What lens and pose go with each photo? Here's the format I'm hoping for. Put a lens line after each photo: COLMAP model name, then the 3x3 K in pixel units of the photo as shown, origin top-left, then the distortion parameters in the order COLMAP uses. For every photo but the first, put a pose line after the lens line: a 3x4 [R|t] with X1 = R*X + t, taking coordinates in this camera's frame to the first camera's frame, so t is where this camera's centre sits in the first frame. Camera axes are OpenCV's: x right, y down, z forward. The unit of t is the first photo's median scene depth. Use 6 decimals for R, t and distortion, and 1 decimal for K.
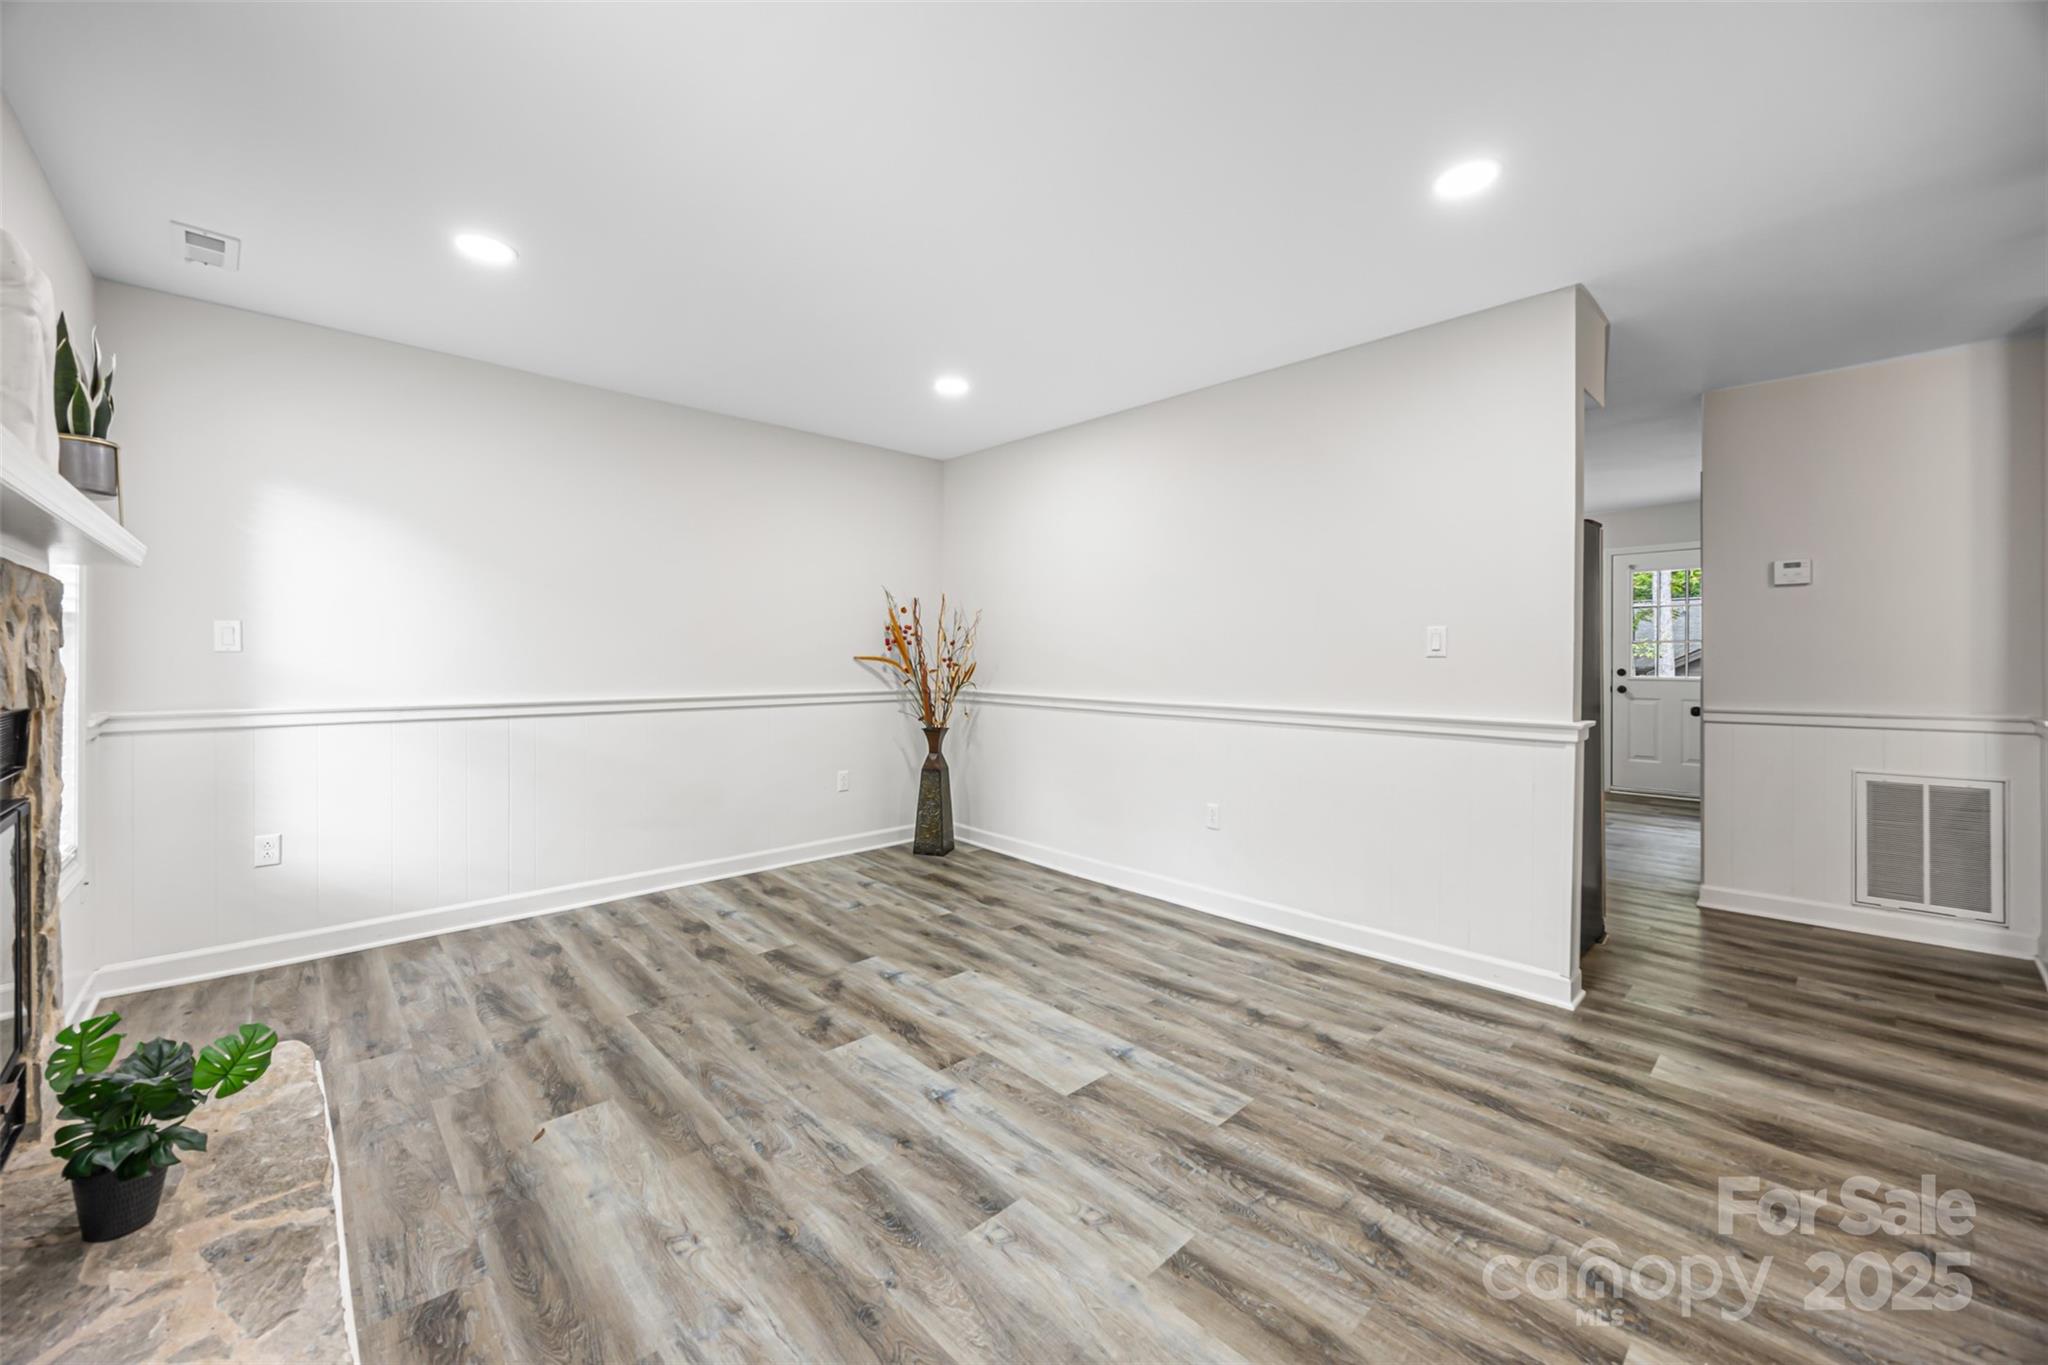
lens RADIAL K [[784.2, 0, 1022.7], [0, 784.2, 673.2], [0, 0, 1]] dist [-0.002579, -0.000090]
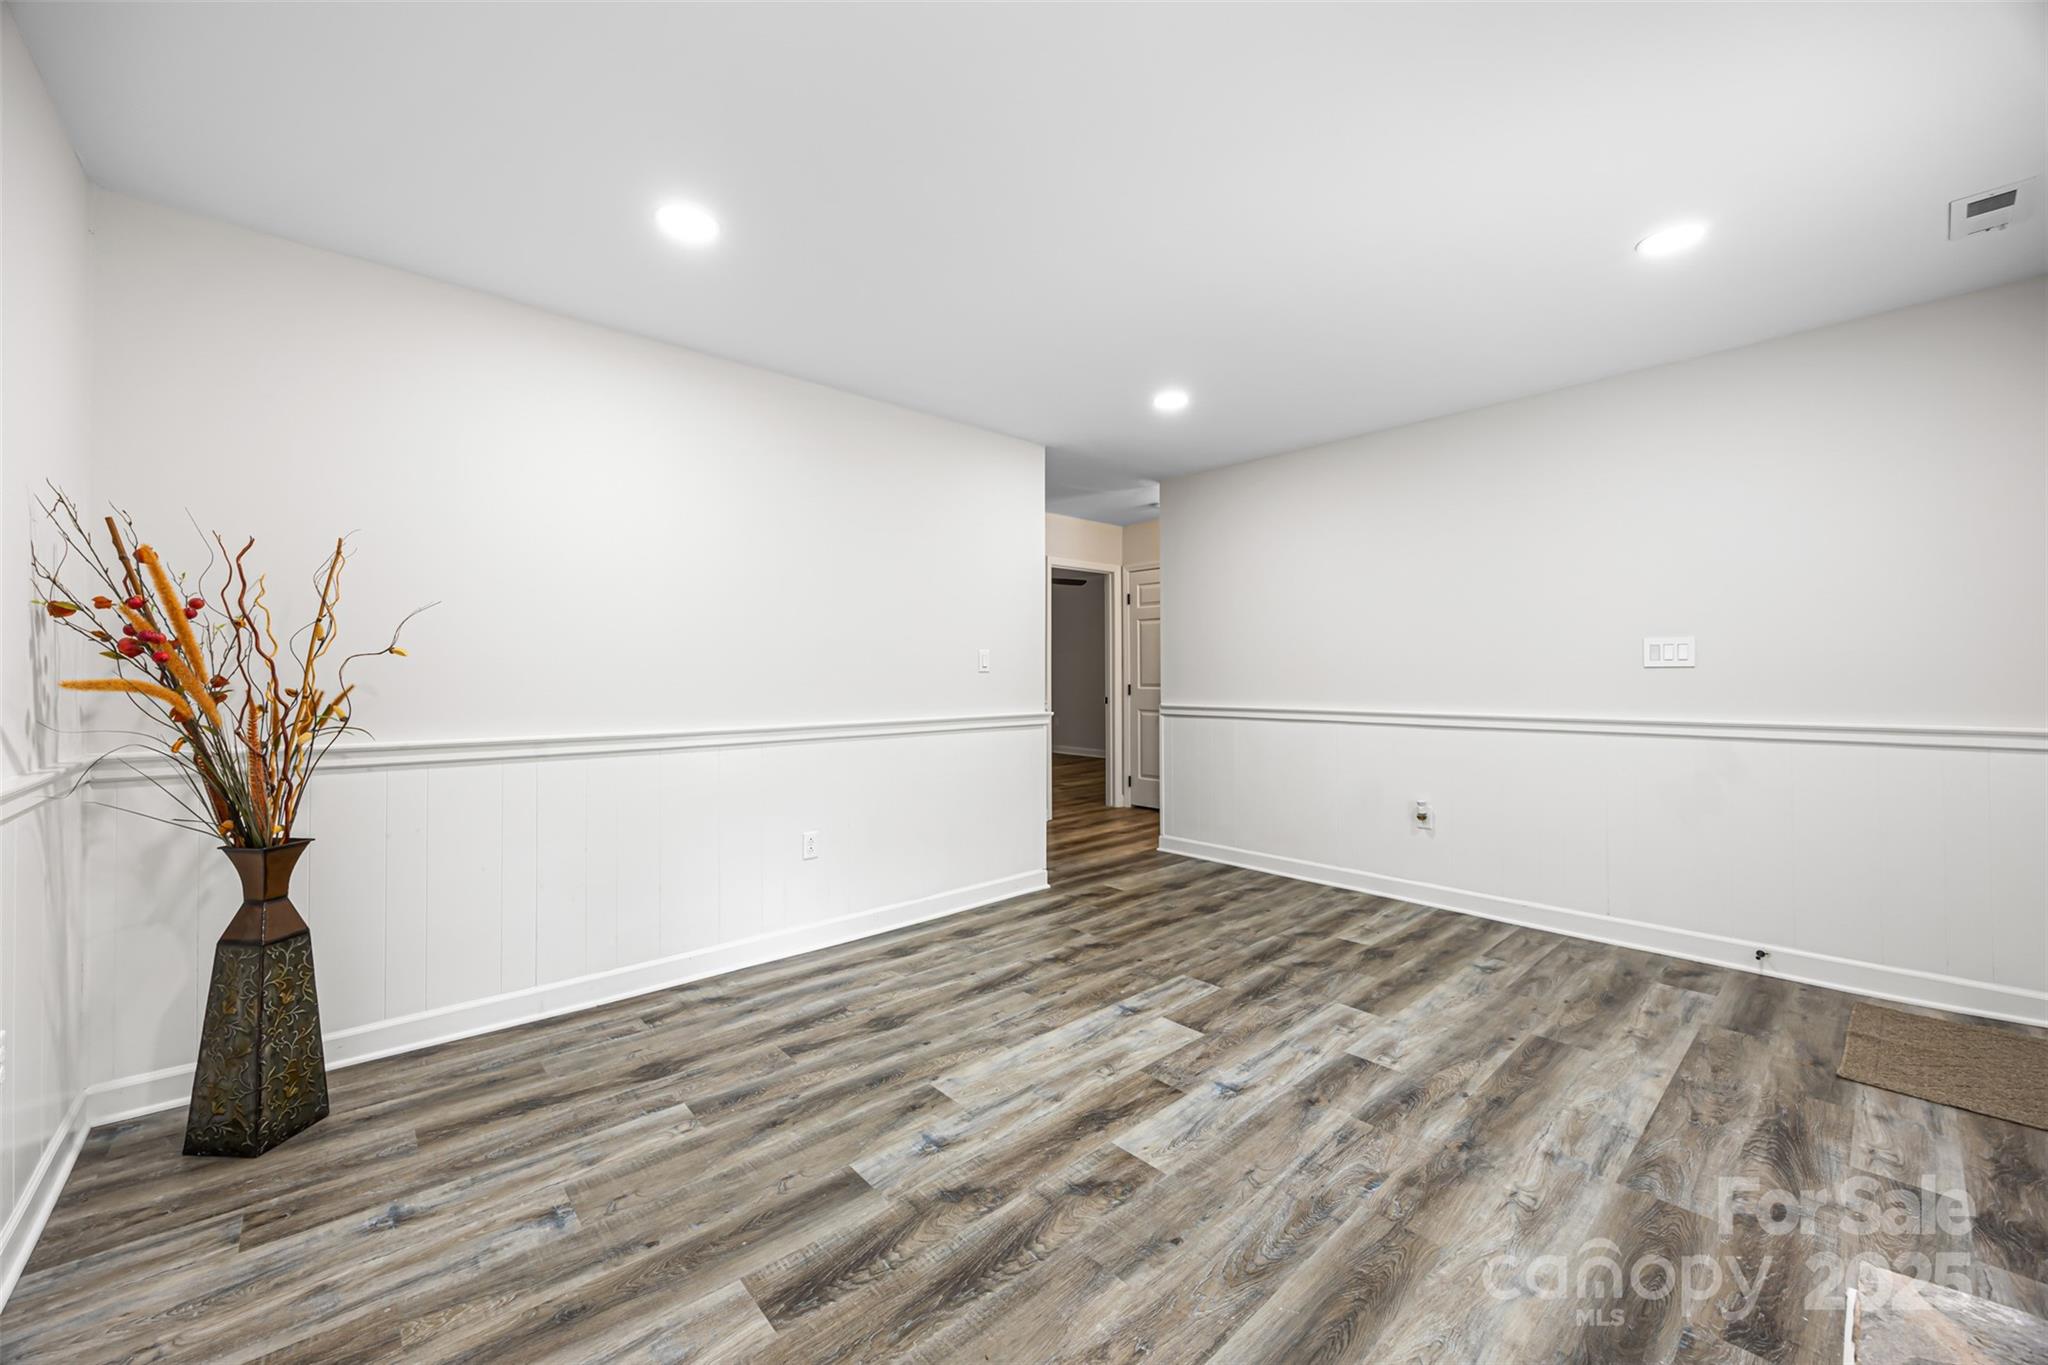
lens RADIAL K [[784.2, 0, 1022.7], [0, 784.2, 673.2], [0, 0, 1]] dist [-0.002579, -0.000090]
pose [[0.024657, -0.000877, 0.999696, -0.995105], [0.025878, 0.999665, 0.000238, -0.020086], [-0.999361, 0.025864, 0.024672, 1.063676]]
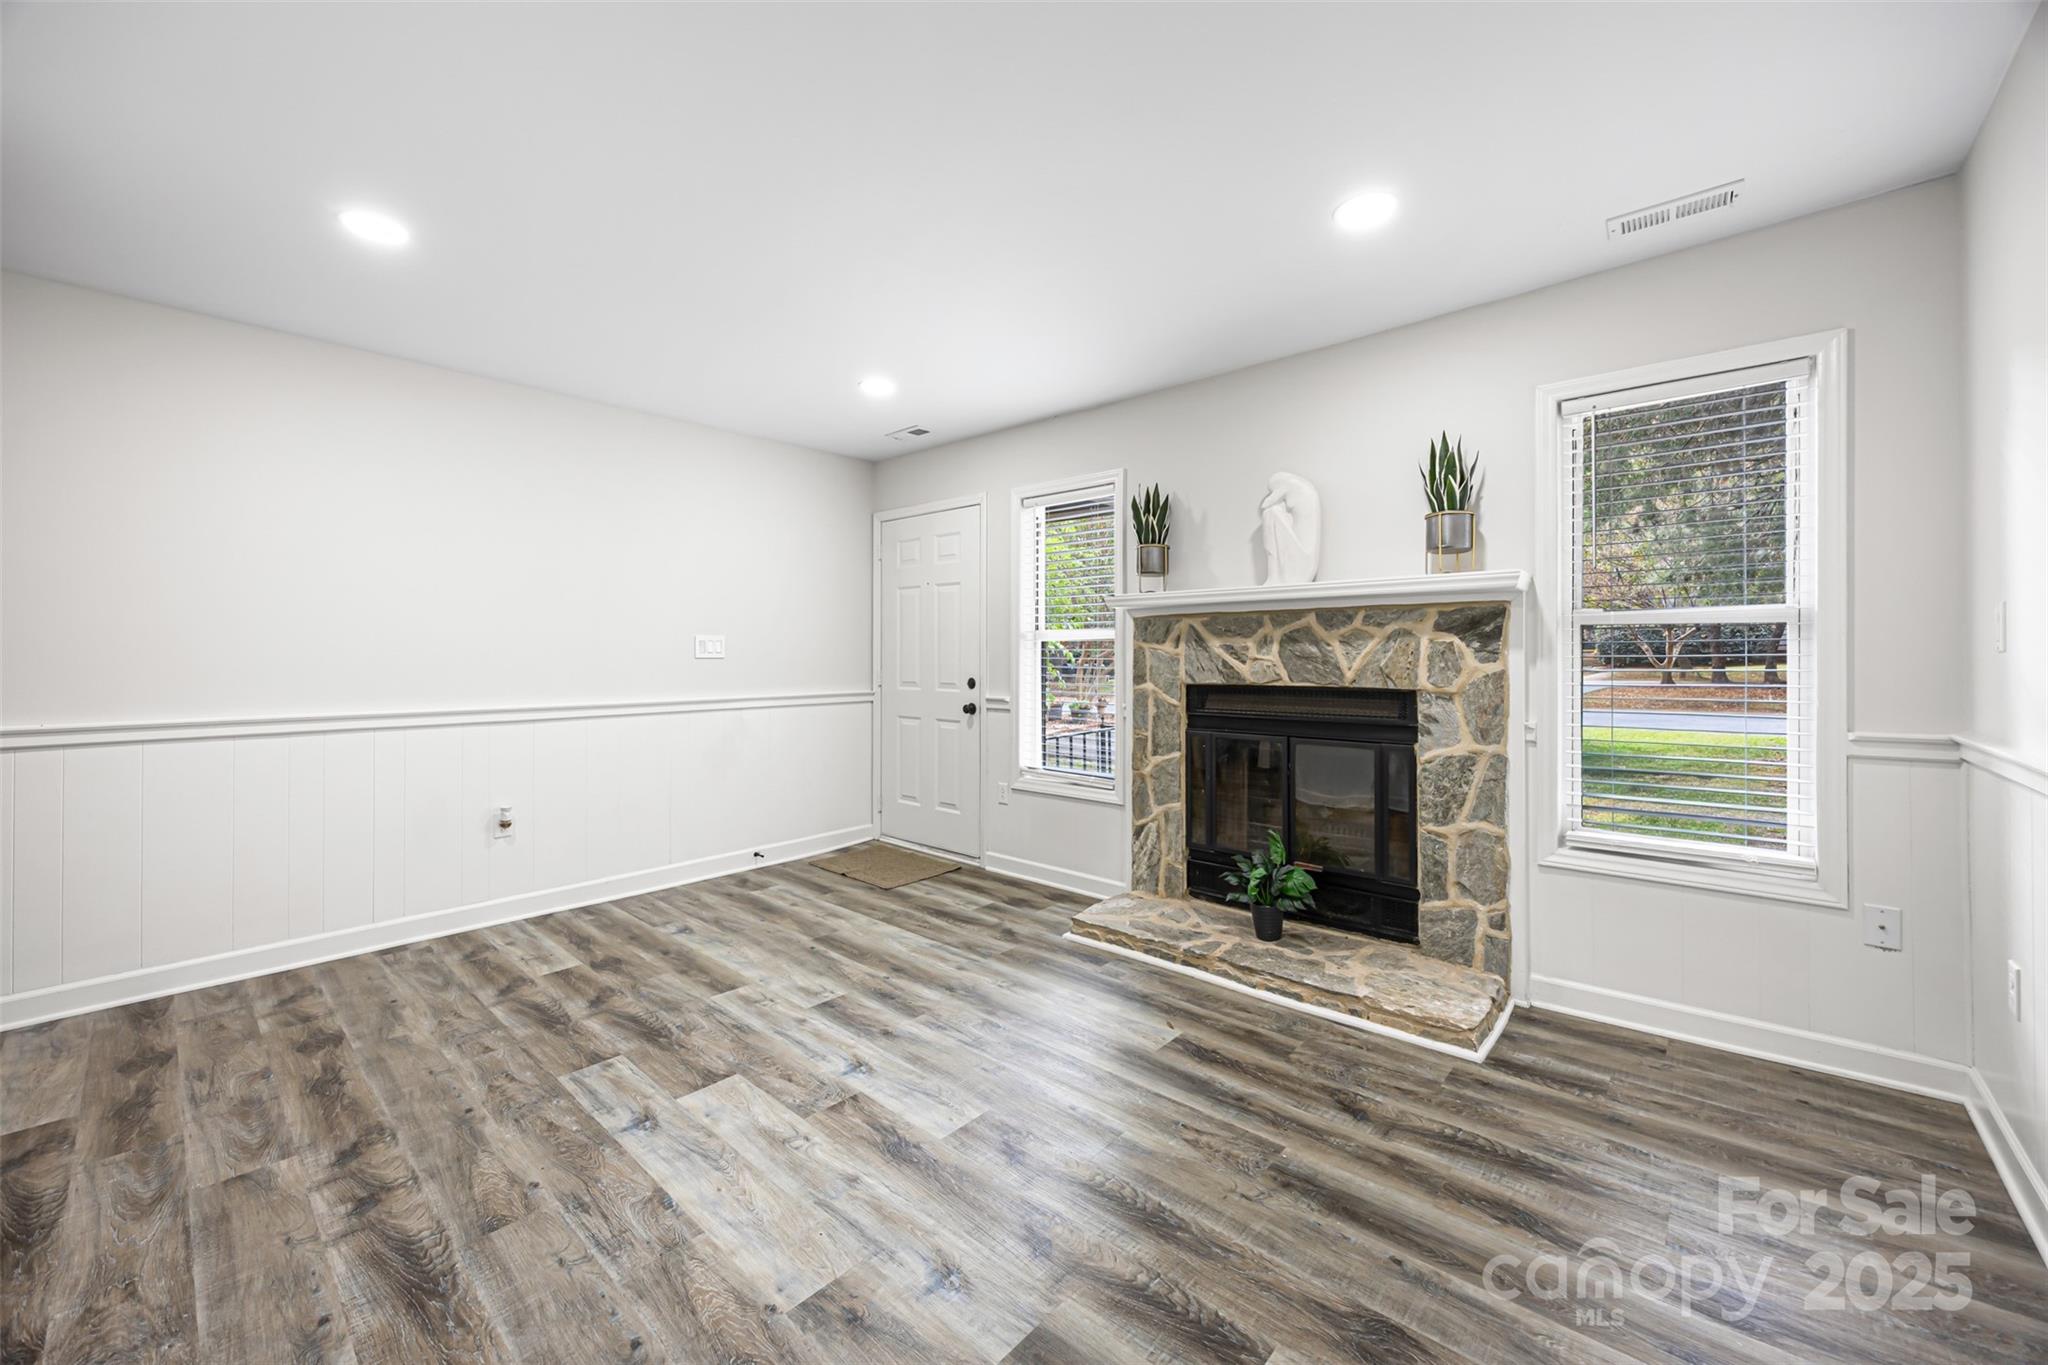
lens RADIAL K [[790.8, 0, 1025.6], [0, 790.8, 650.8], [0, 0, 1]] dist [-0.001997, -0.000130]
pose [[-0.996431, 0.000837, -0.084411, -0.209772], [-0.000187, 0.999926, 0.012126, -0.039129], [0.084415, 0.012099, -0.996357, 1.799052]]
